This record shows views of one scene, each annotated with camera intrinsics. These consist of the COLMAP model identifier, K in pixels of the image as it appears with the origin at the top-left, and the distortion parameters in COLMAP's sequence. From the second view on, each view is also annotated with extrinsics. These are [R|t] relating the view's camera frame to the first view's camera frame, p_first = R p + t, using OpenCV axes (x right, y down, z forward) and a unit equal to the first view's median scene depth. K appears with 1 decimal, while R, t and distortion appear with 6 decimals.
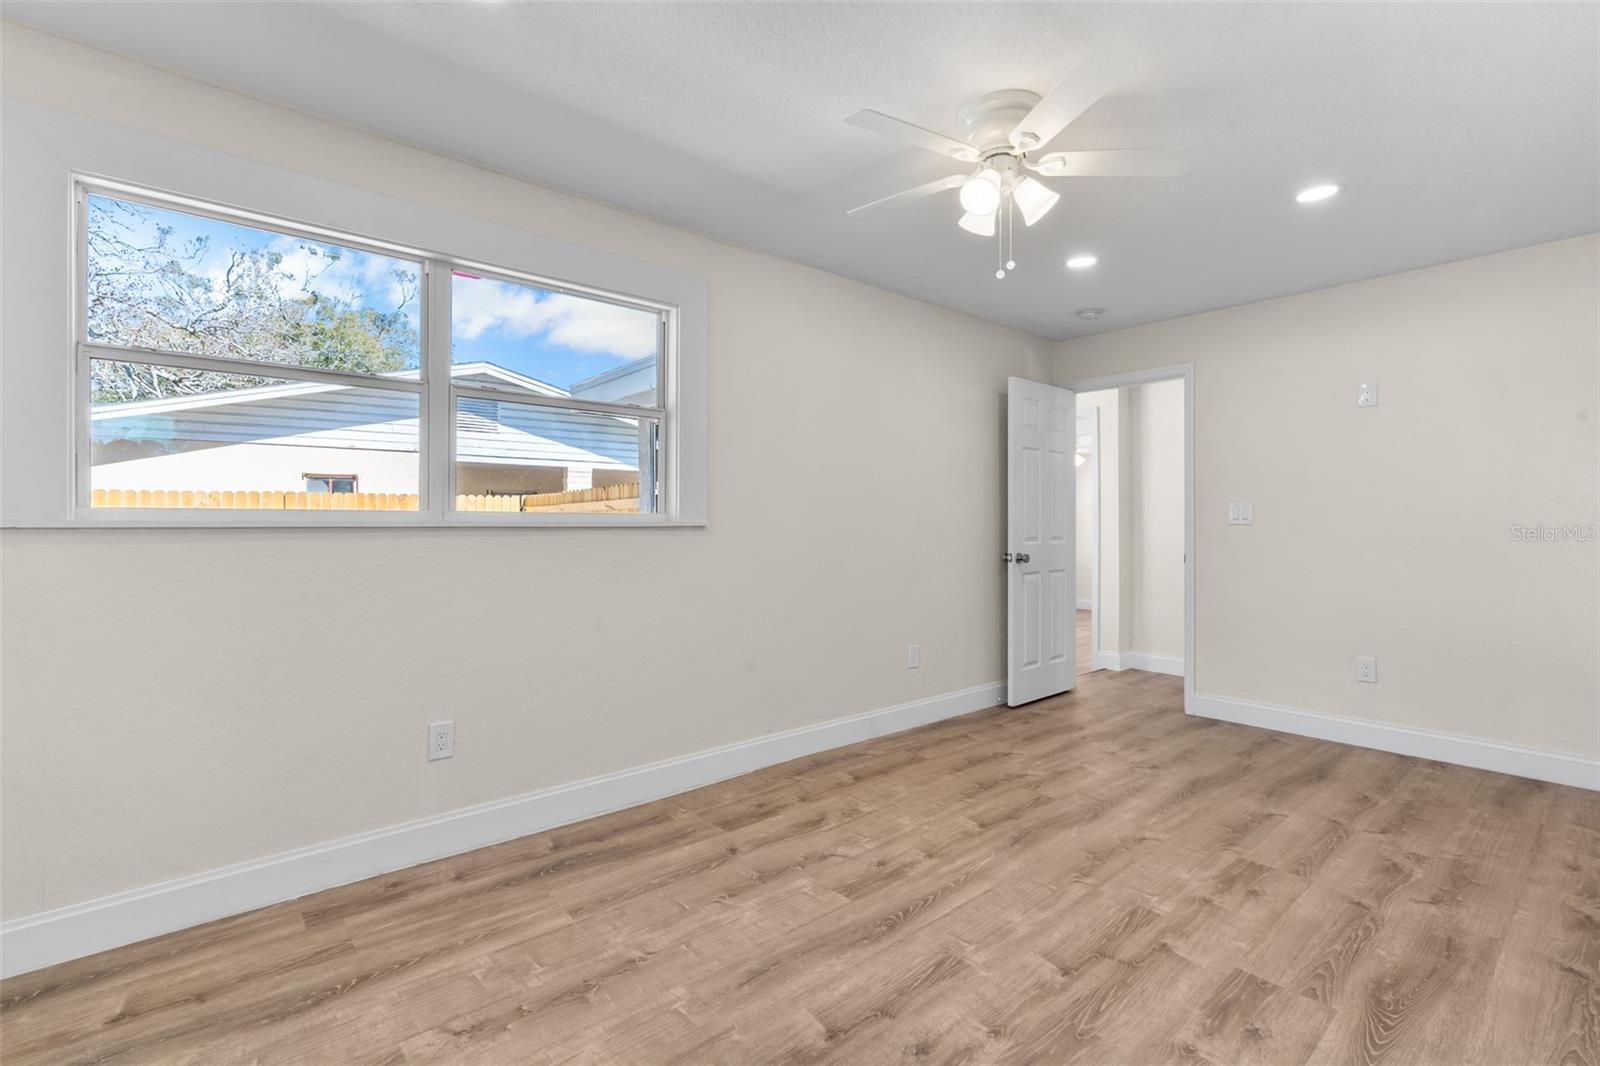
lens RADIAL K [[721.9, 0, 790.8], [0, 721.9, 509.1], [0, 0, 1]] dist [-0.002119, -0.000080]
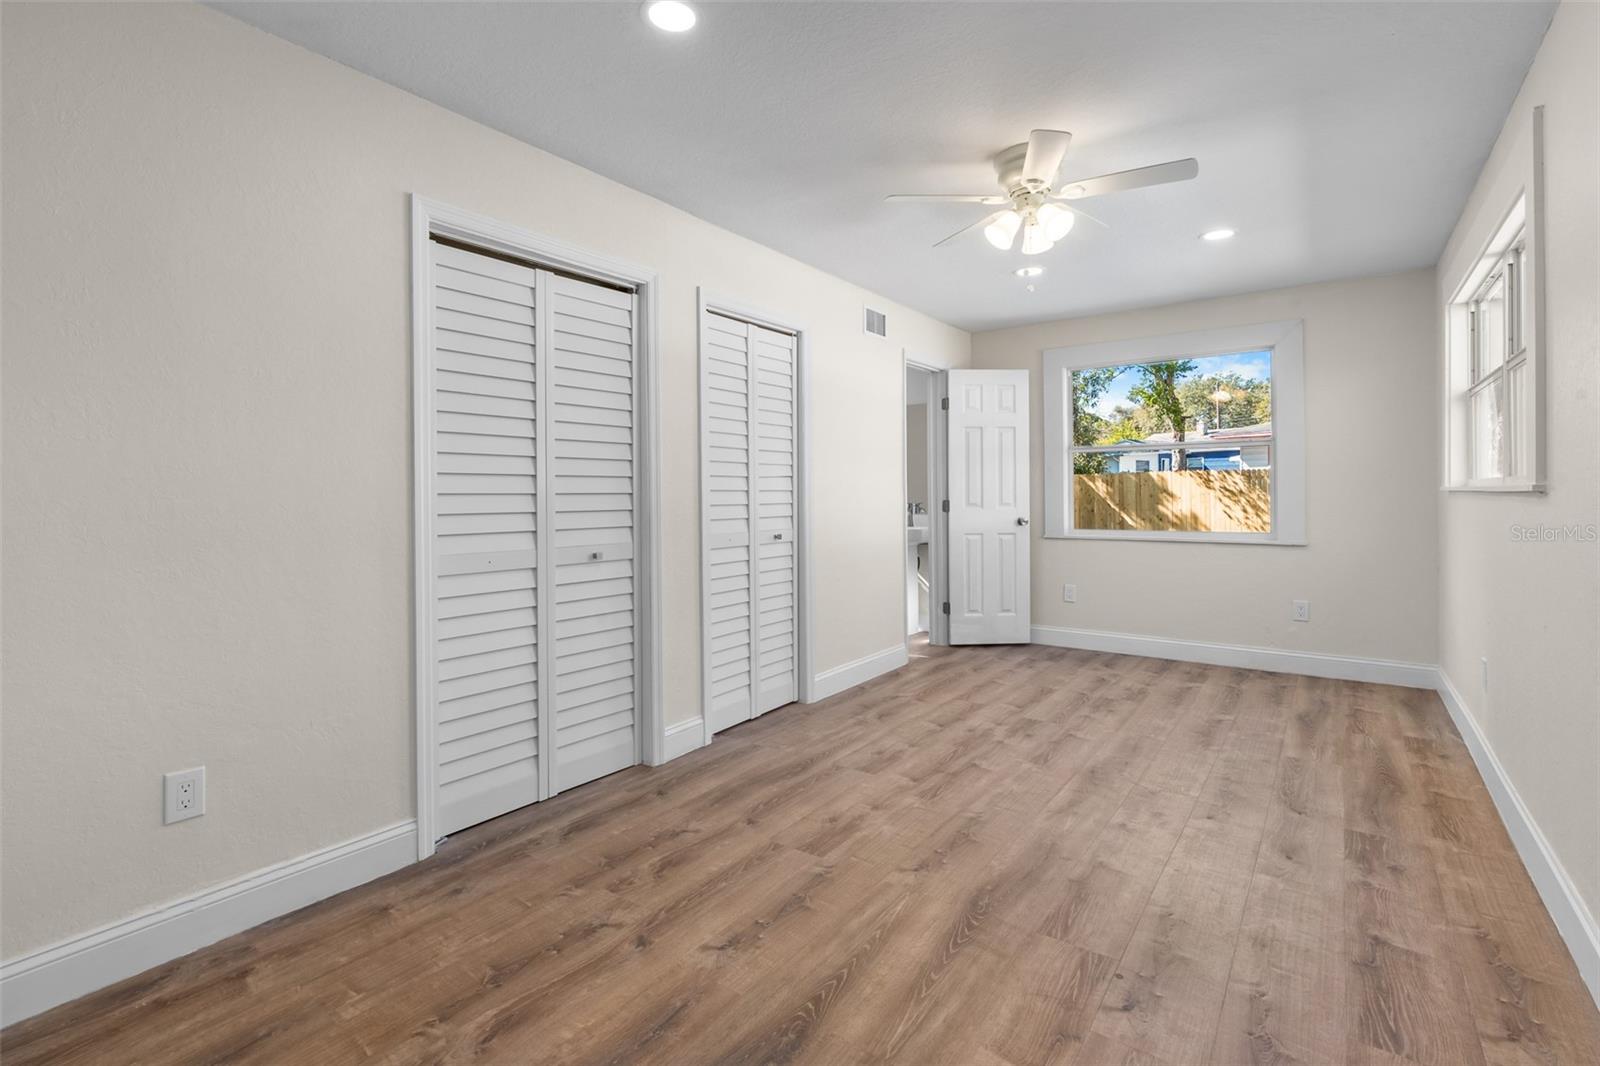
lens RADIAL K [[721.9, 0, 790.8], [0, 721.9, 509.1], [0, 0, 1]] dist [-0.002119, -0.000080]
pose [[-0.975641, 0.010955, -0.219099, 0.862373], [0.010911, 0.999939, 0.001408, 0.040712], [0.219101, -0.001017, -0.975702, 1.897691]]
